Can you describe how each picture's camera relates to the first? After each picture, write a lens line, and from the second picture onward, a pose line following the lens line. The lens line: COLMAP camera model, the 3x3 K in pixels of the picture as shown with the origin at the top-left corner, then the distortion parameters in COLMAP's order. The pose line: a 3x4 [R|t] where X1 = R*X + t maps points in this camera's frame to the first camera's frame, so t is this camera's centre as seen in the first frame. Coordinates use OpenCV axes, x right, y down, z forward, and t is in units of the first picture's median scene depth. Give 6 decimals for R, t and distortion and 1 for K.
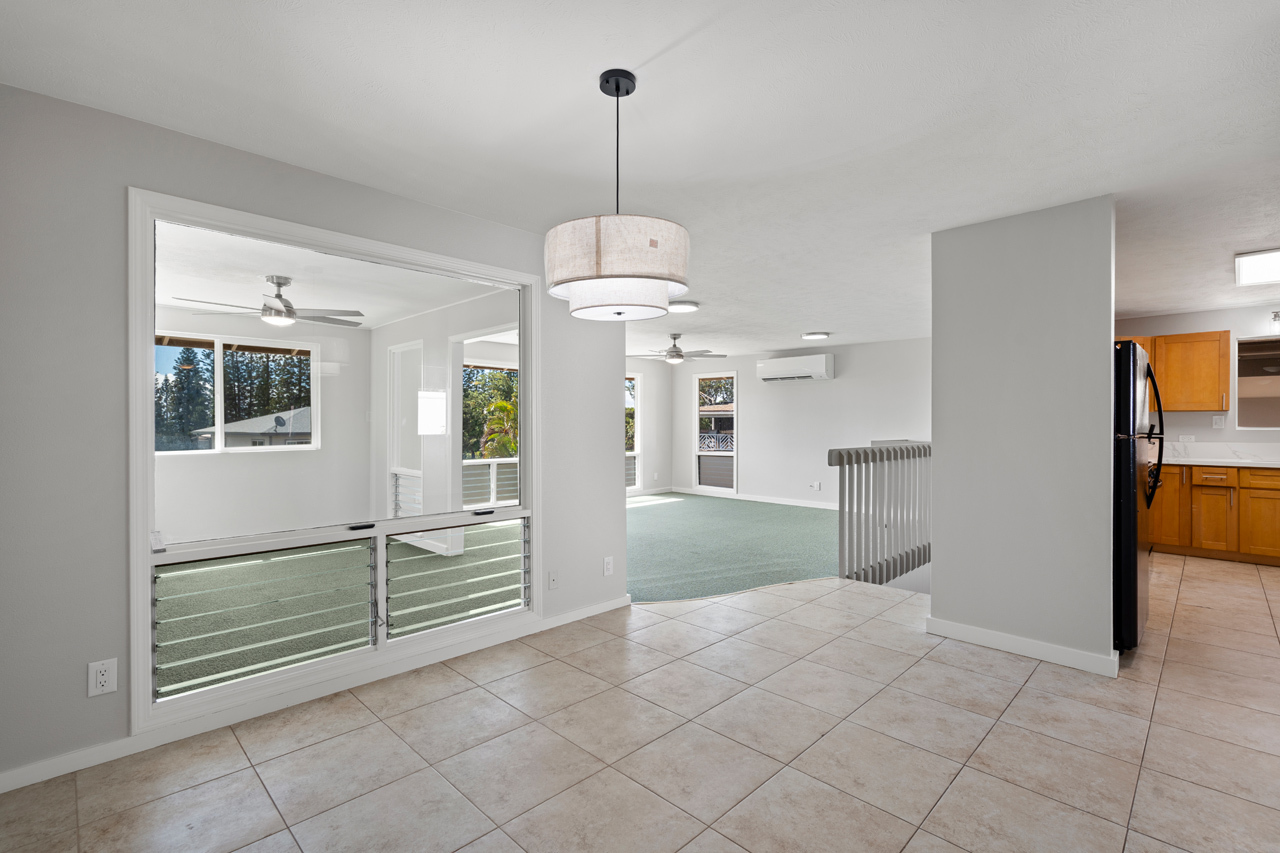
lens RADIAL K [[576.1, 0, 640.0], [0, 576.1, 426.5], [0, 0, 1]] dist [0.000165, 0.000745]
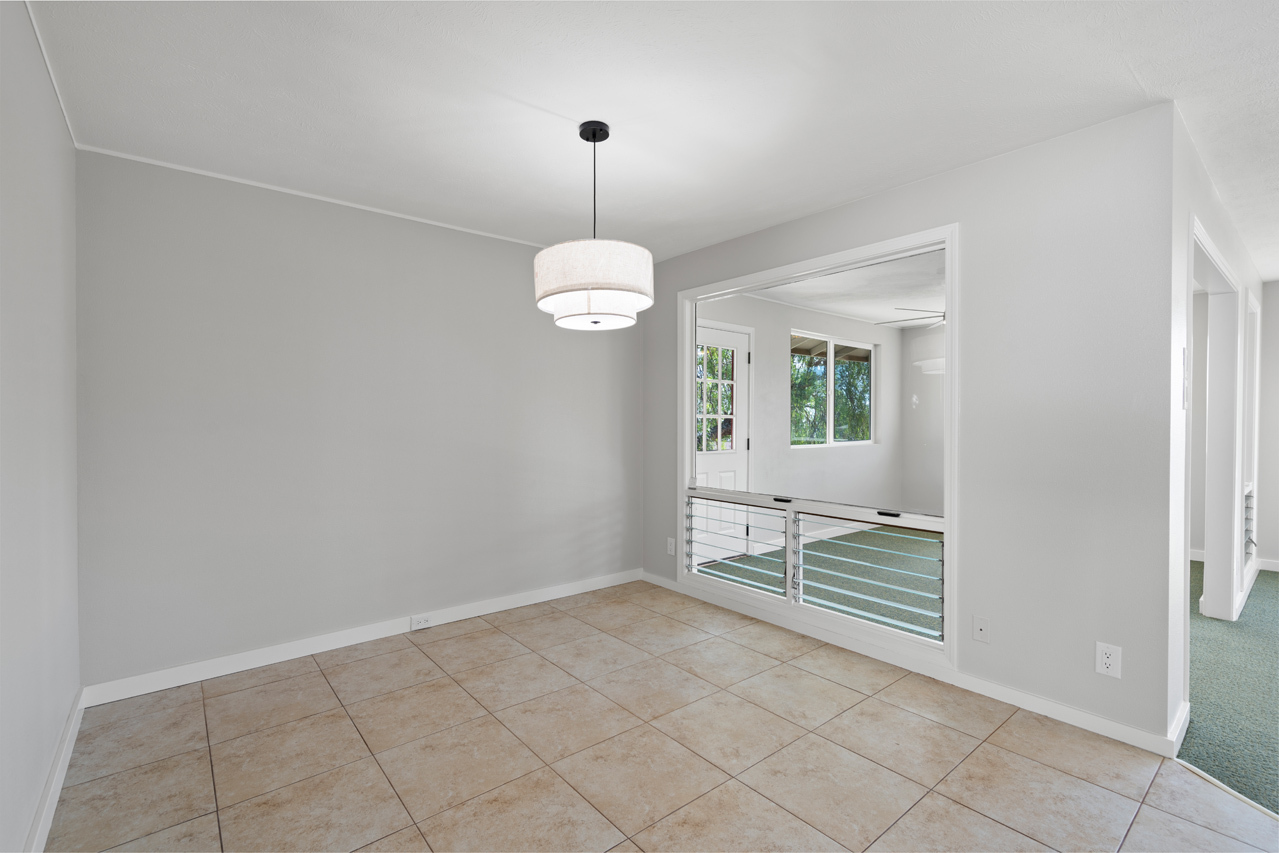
lens RADIAL K [[575.7, 0, 639.5], [0, 575.7, 426.5], [0, 0, 1]] dist [0.000165, 0.000745]
pose [[-0.096775, 0.005400, -0.995292, 0.828997], [-0.002451, 0.999981, 0.005664, 0.011524], [0.995303, 0.002988, -0.096760, 0.867287]]
